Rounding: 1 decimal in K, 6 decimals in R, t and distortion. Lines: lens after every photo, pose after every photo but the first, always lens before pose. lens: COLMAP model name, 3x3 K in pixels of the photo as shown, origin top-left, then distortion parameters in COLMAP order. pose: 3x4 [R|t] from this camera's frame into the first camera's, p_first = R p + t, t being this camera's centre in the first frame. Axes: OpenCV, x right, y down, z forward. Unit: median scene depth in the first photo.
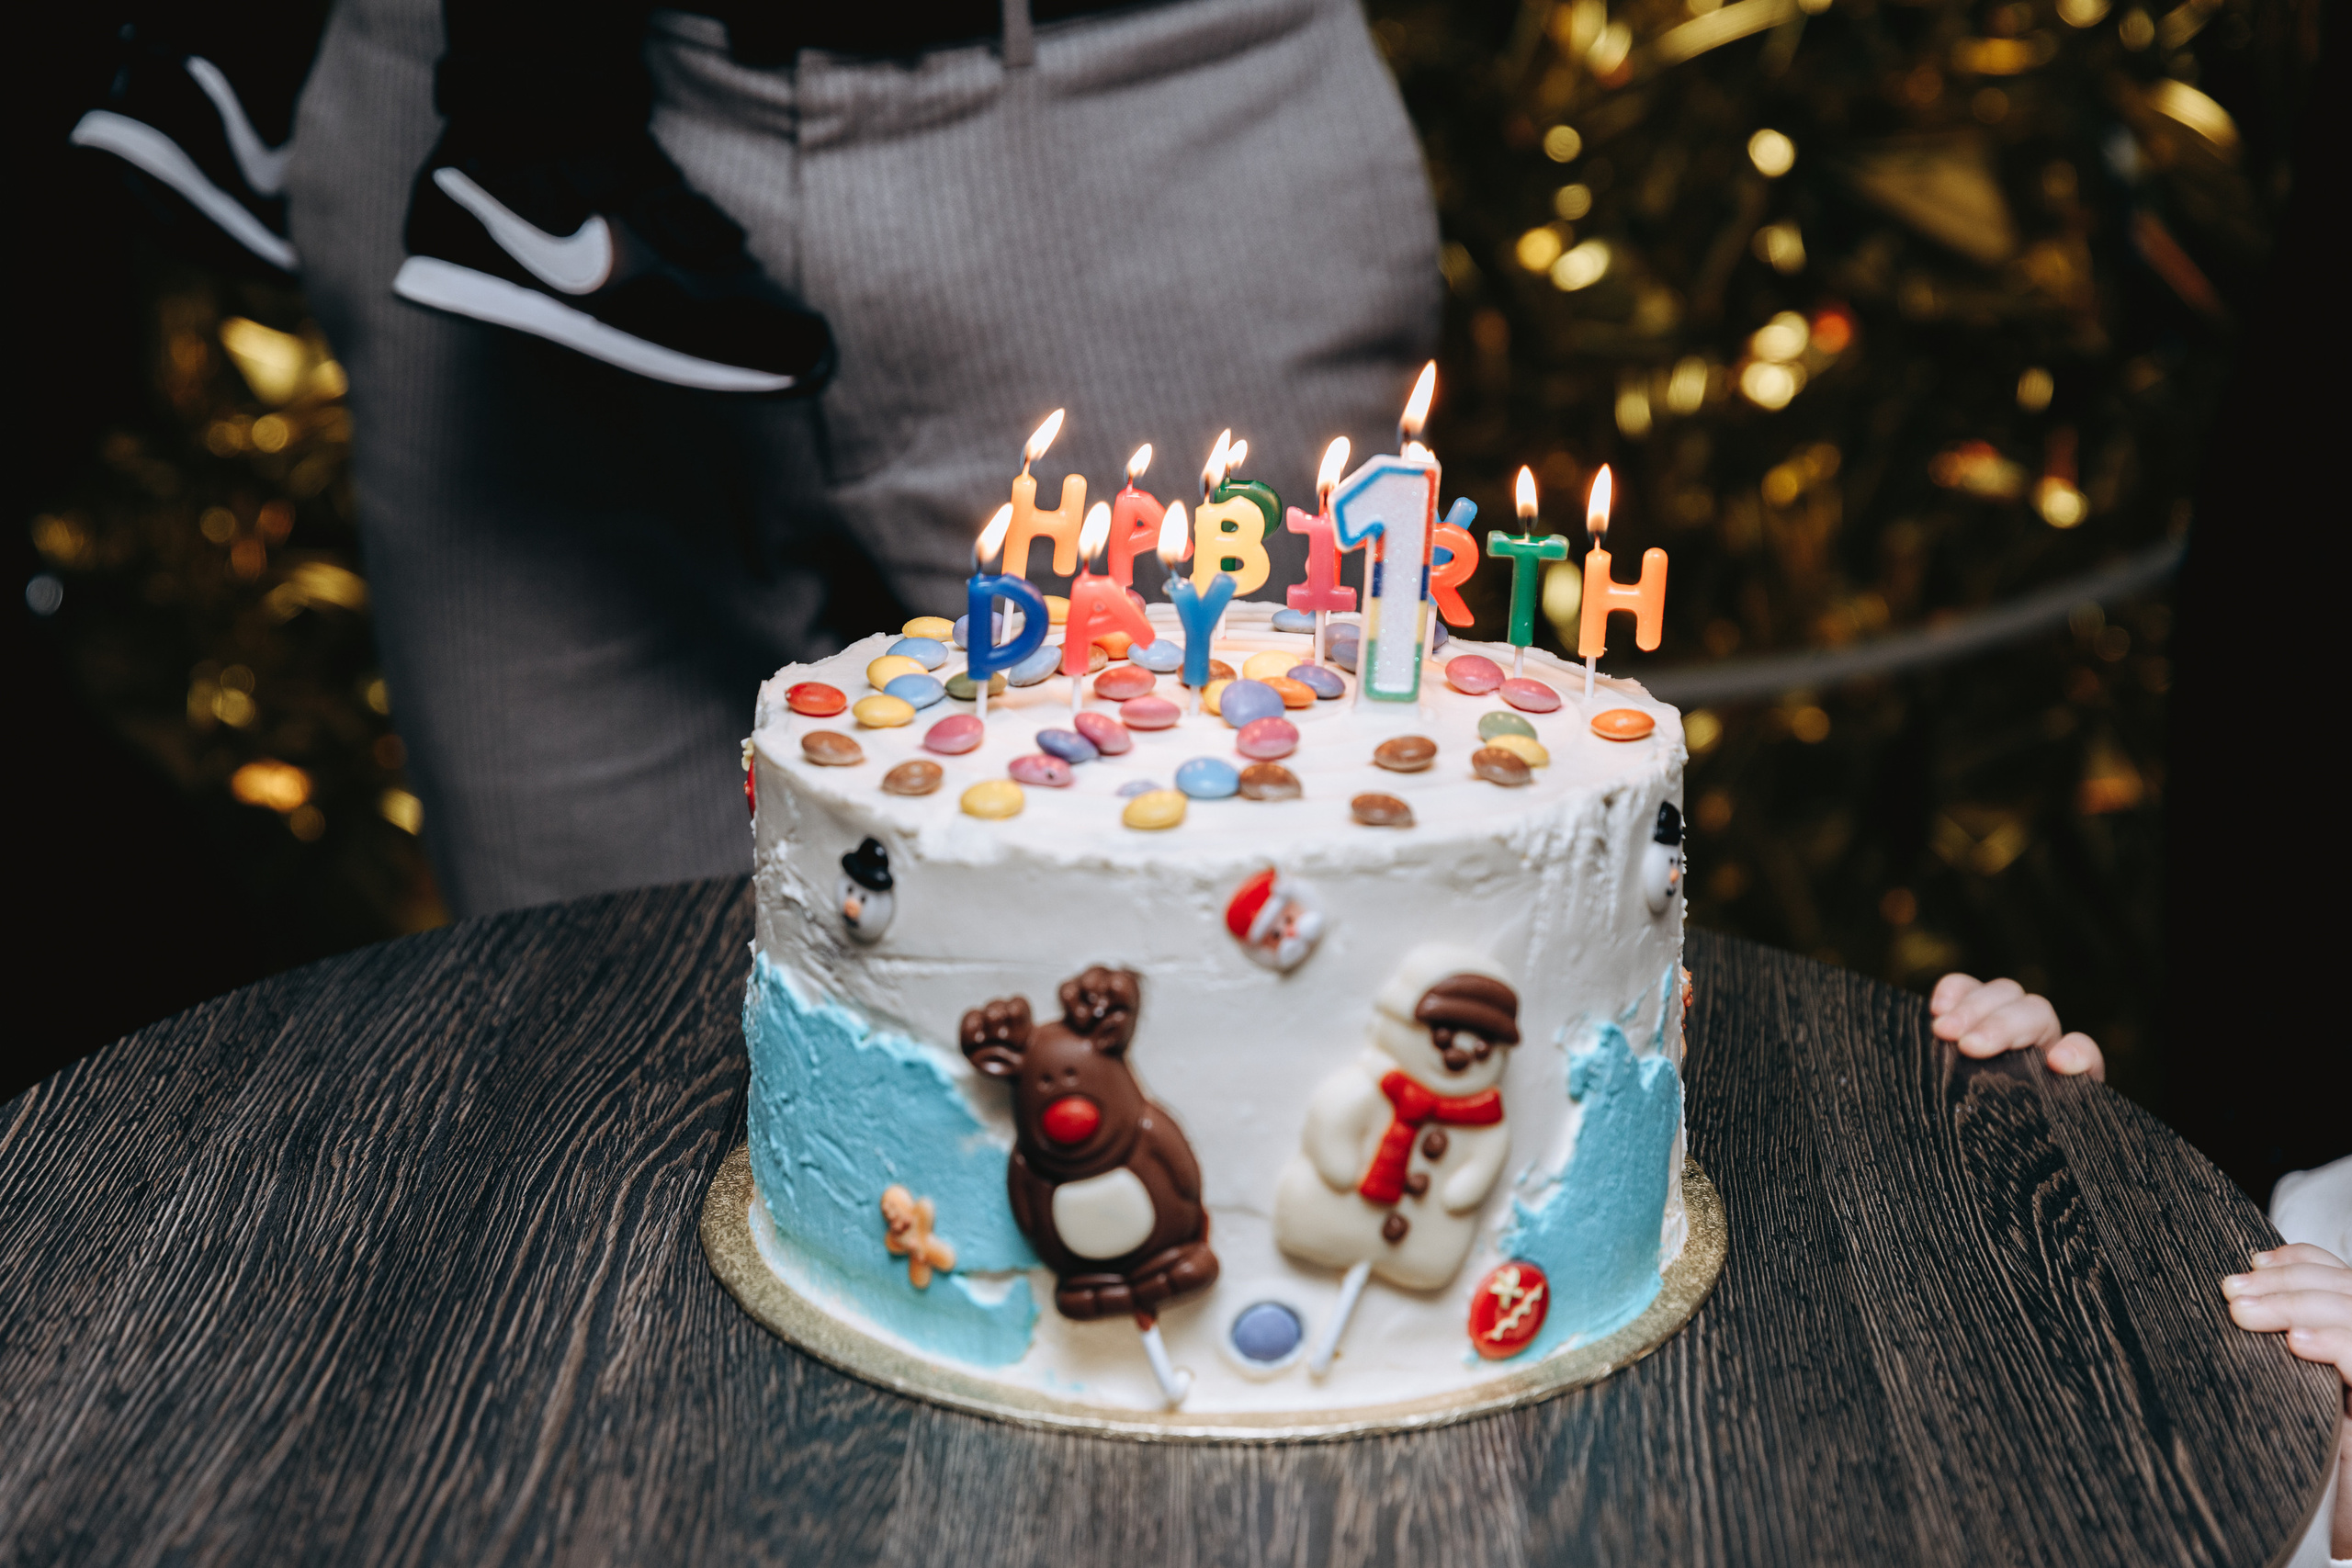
lens RADIAL K [[4286.4, 0, 1188.4], [0, 4286.4, 784.0], [0, 0, 1]] dist [-0.038490, 0.136410]
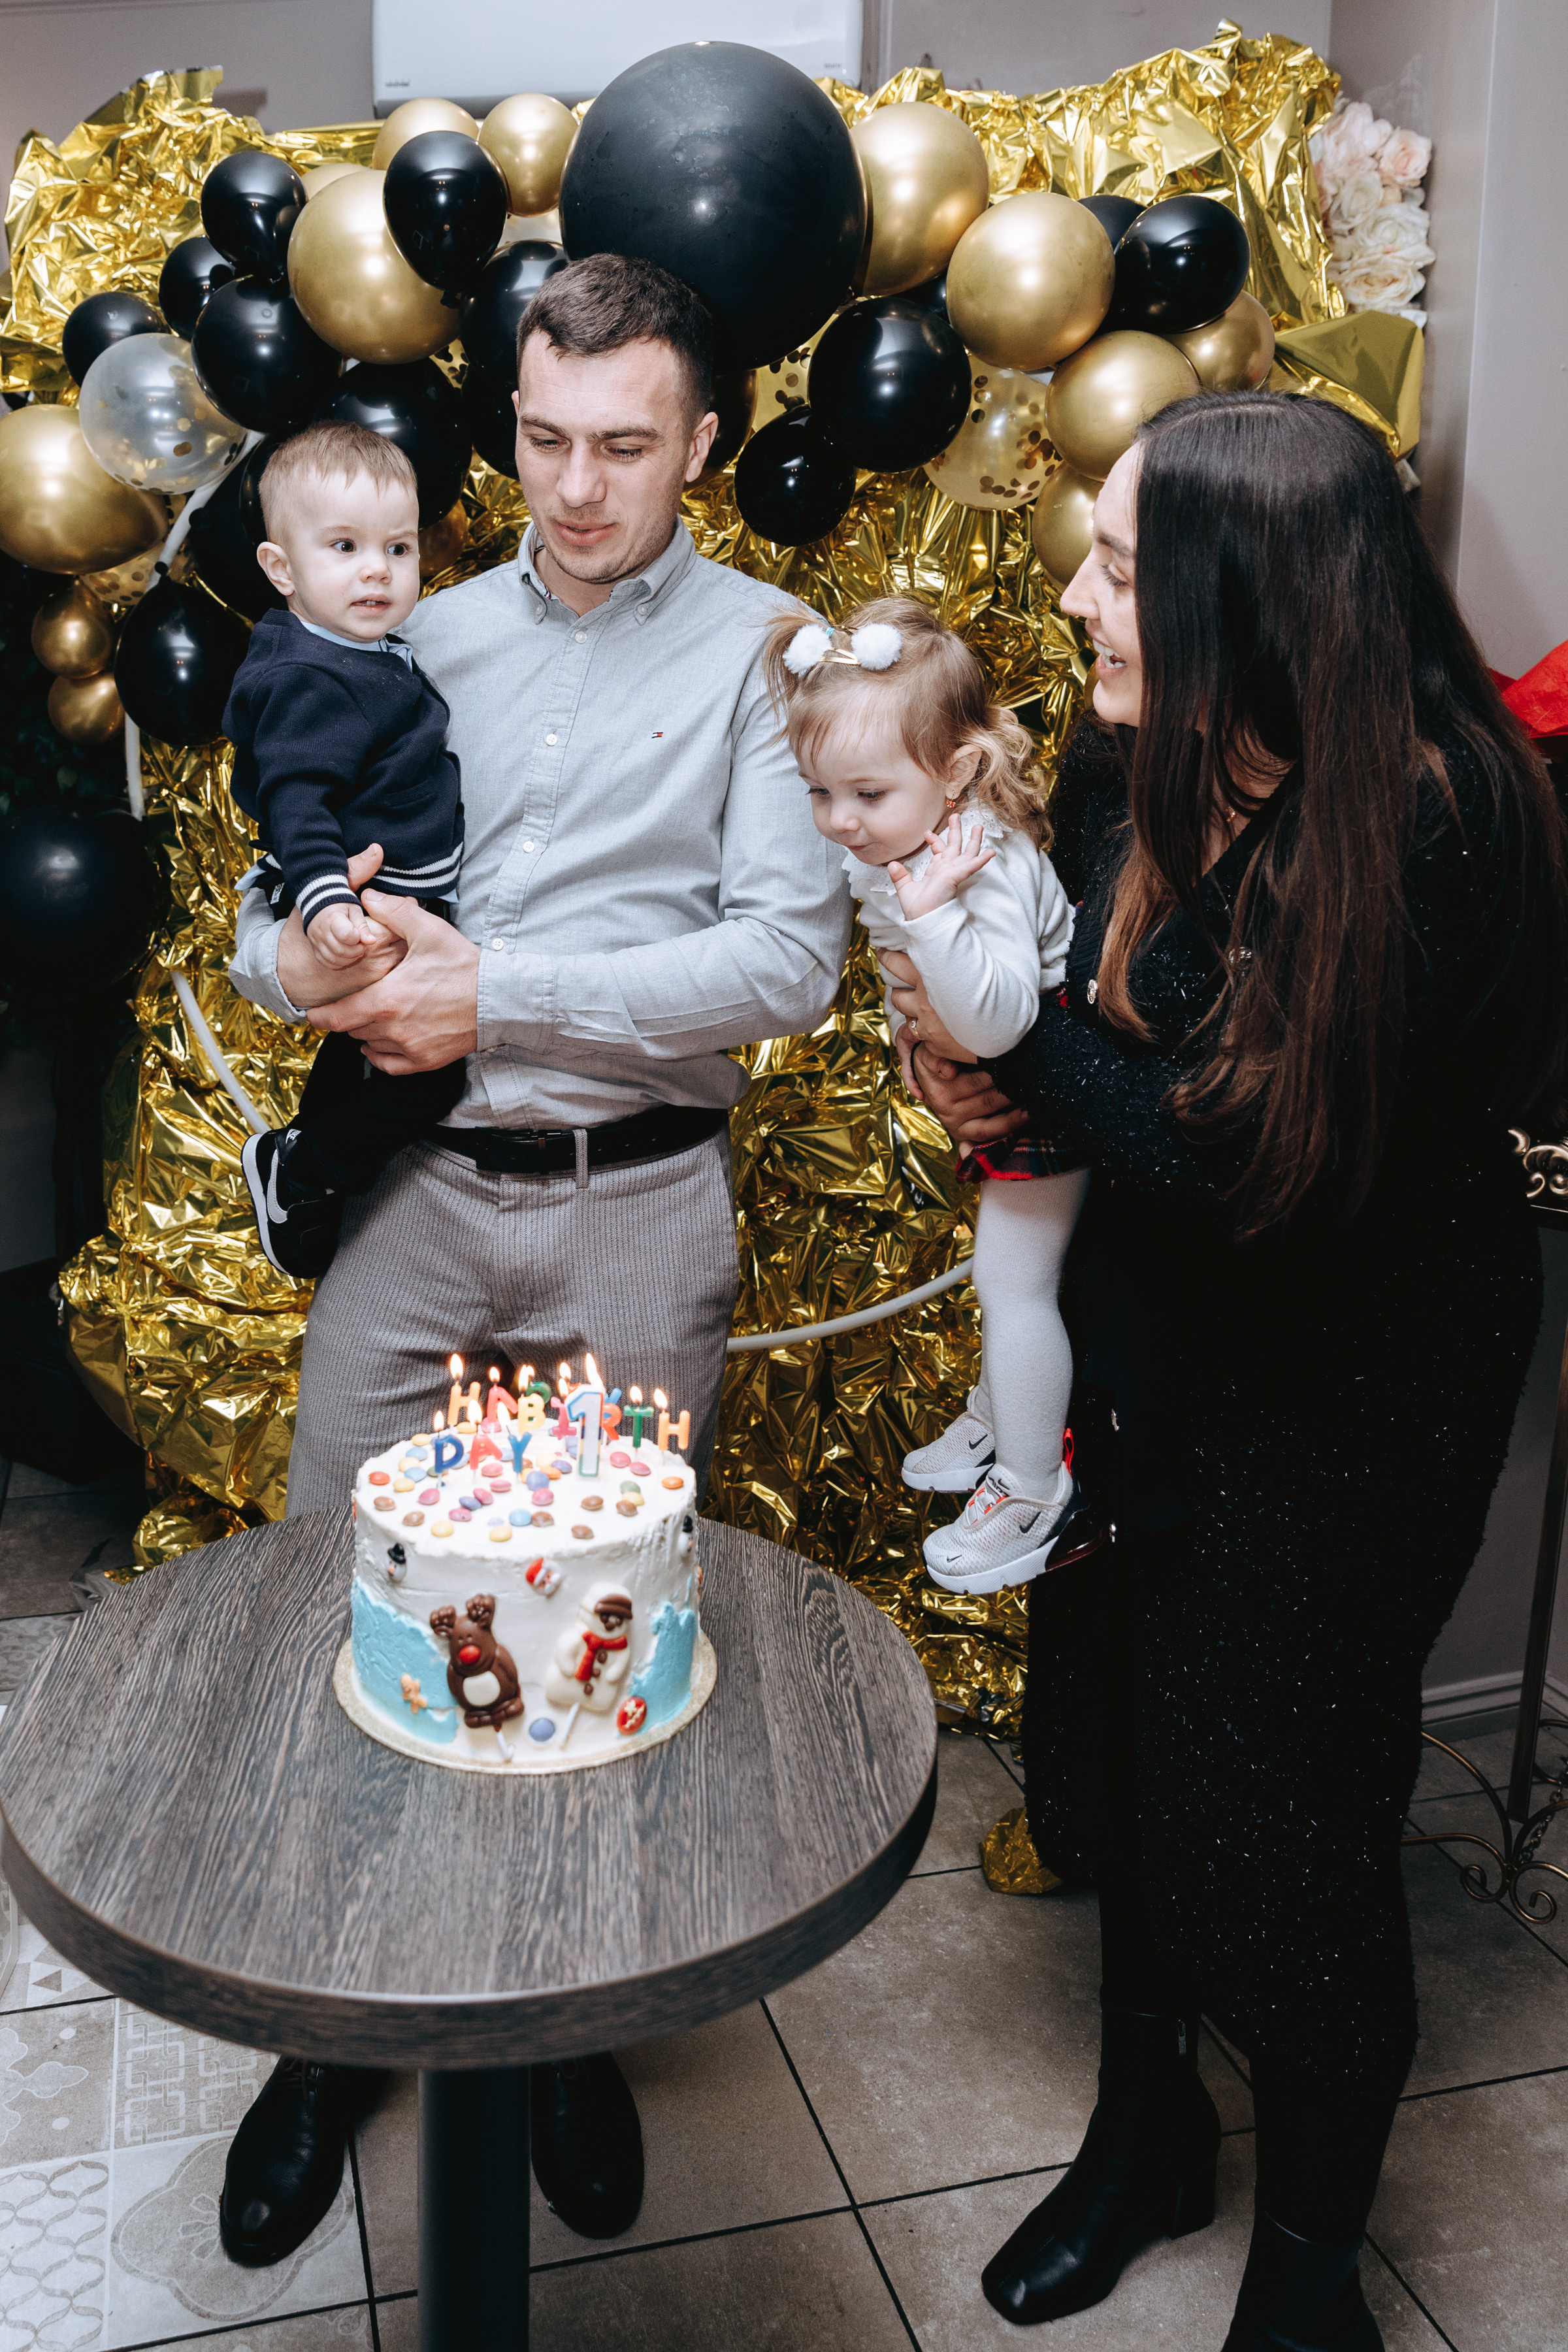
lens RADIAL K [[1880.9, 0, 655.2], [0, 1880.9, 924.5], [0, 0, 1]] dist [0.009338, 0.001533]
pose [[0.998445, -0.005902, 0.055440, 0.026264], [0.015967, 0.983003, -0.182894, -0.153539], [-0.053418, 0.183494, 0.981568, -0.271640]]
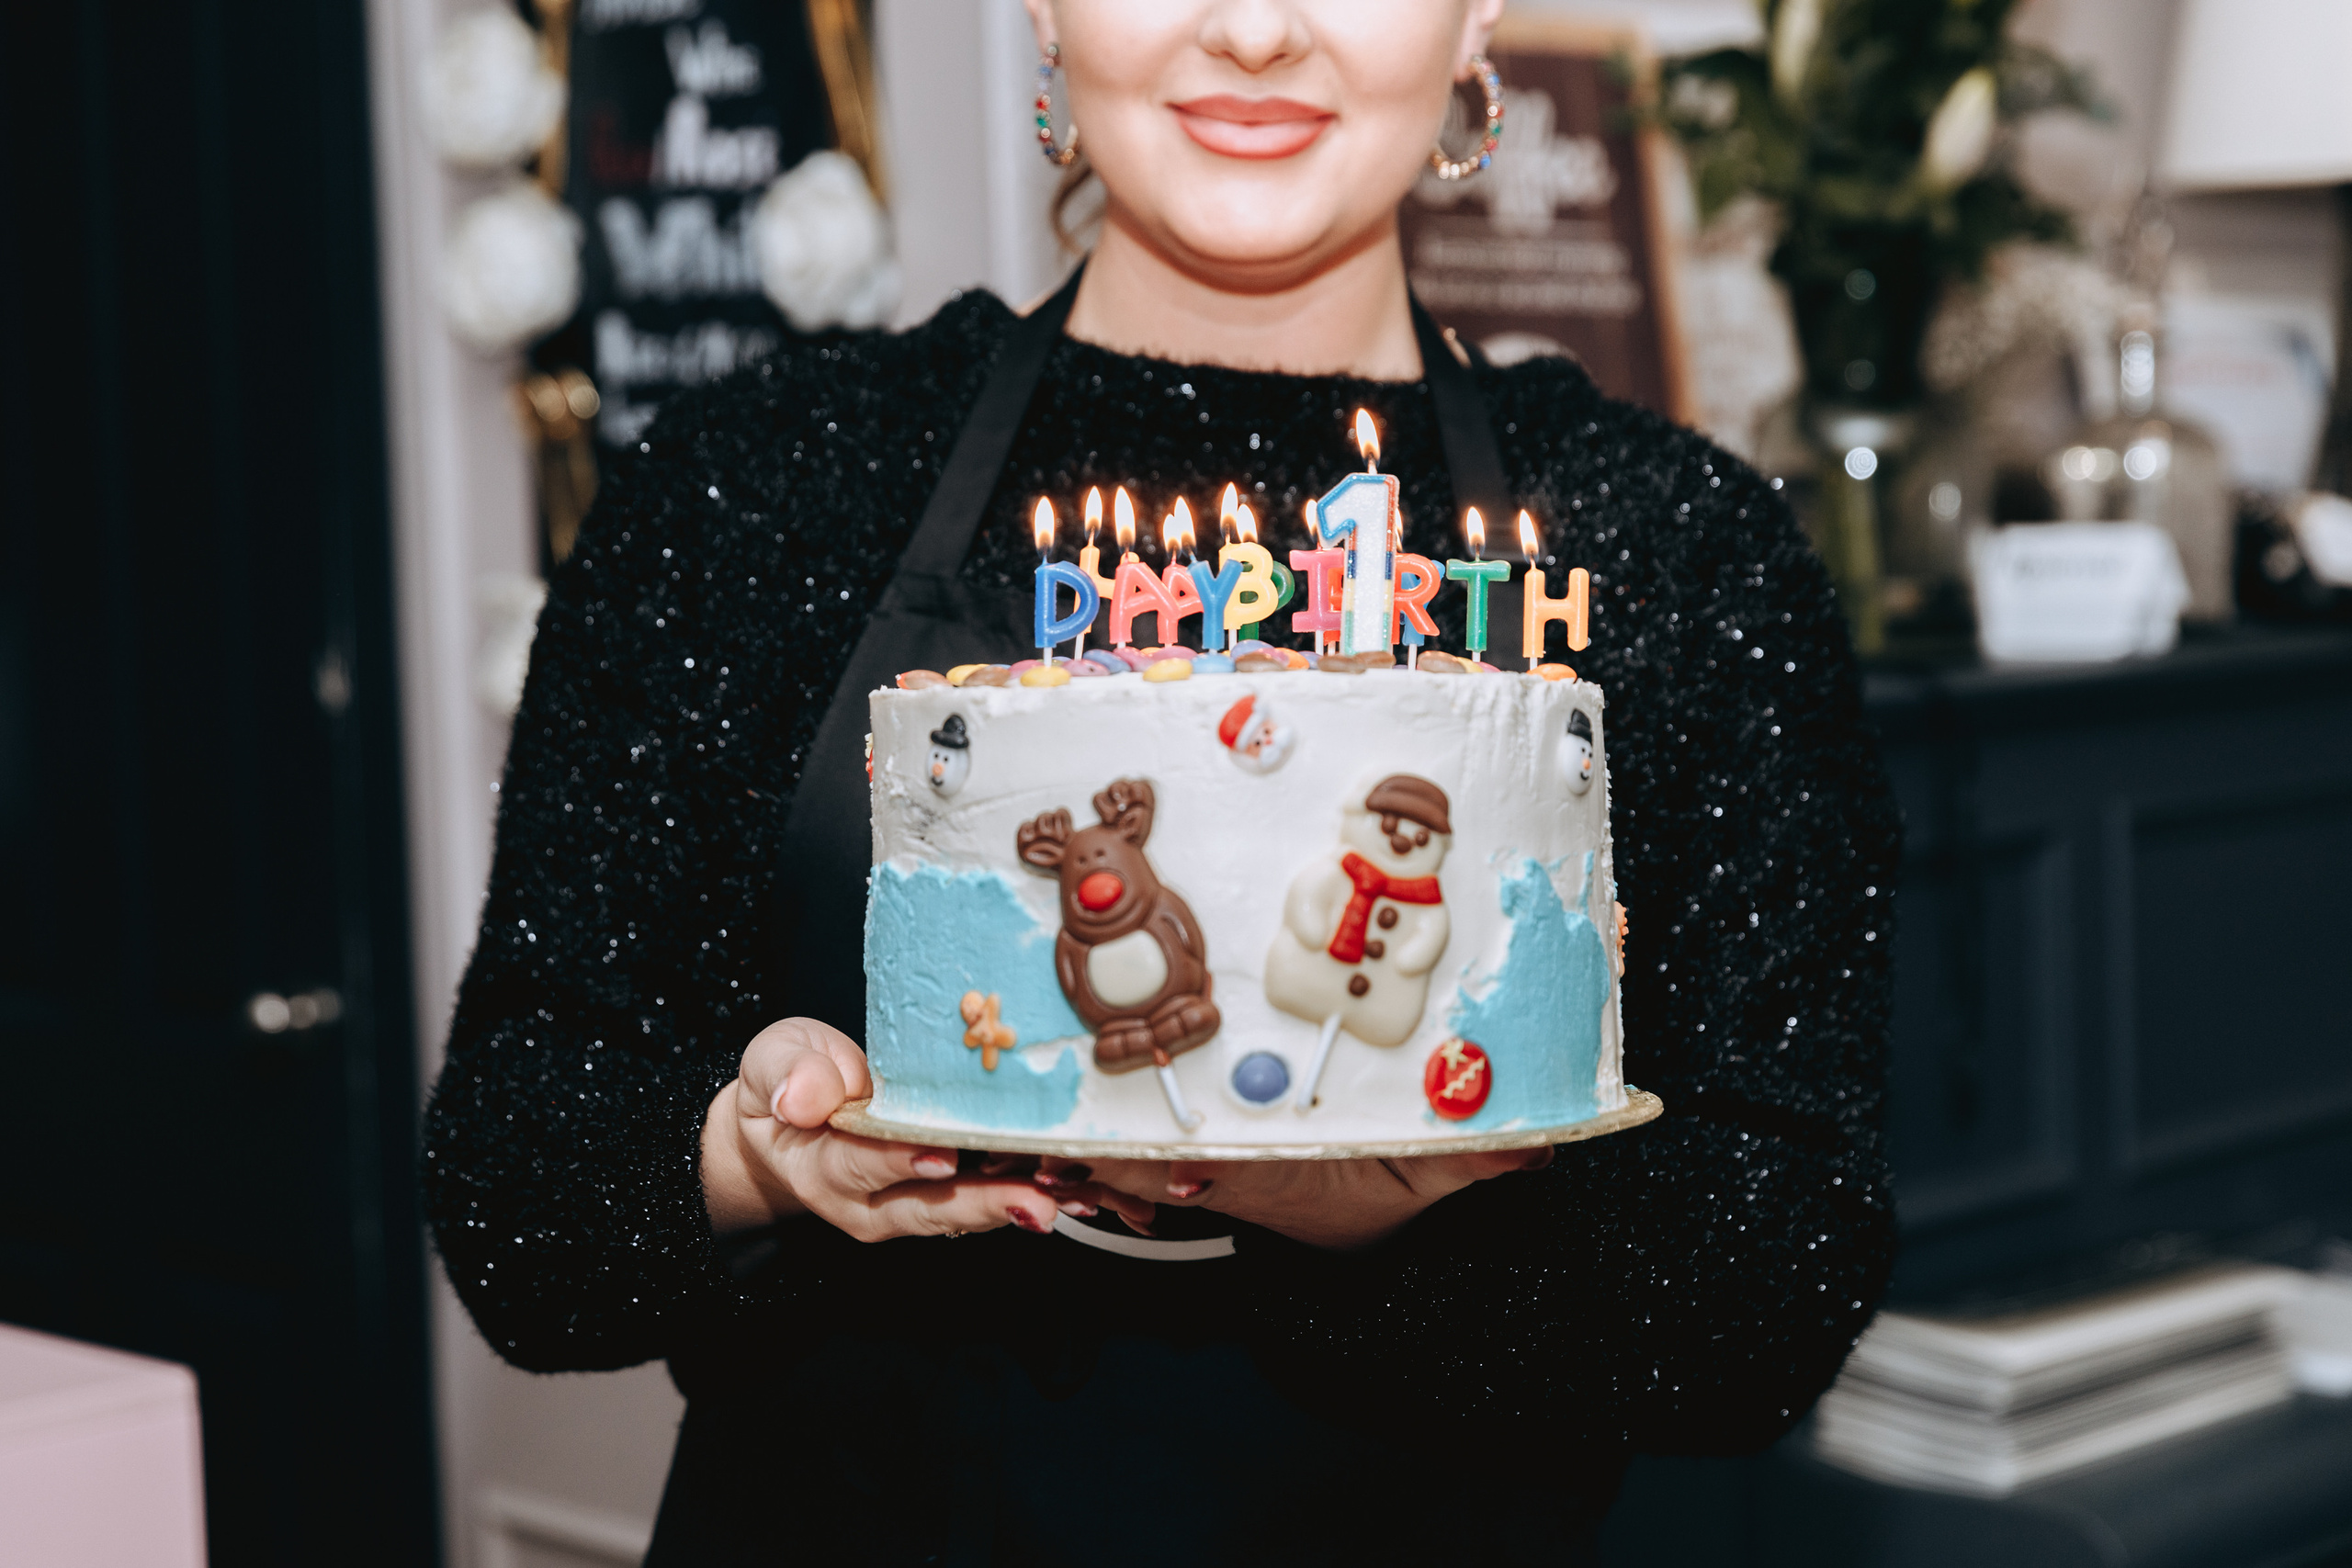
lens RADIAL K [[4286.4, 0, 1188.4], [0, 4286.4, 784.0], [0, 0, 1]] dist [-0.038490, 0.136410]
pose [[0.997614, -0.025069, -0.064327, 0.079262], [0.005859, 0.959127, -0.282914, 0.396227], [0.068790, 0.281862, 0.956986, -0.228385]]
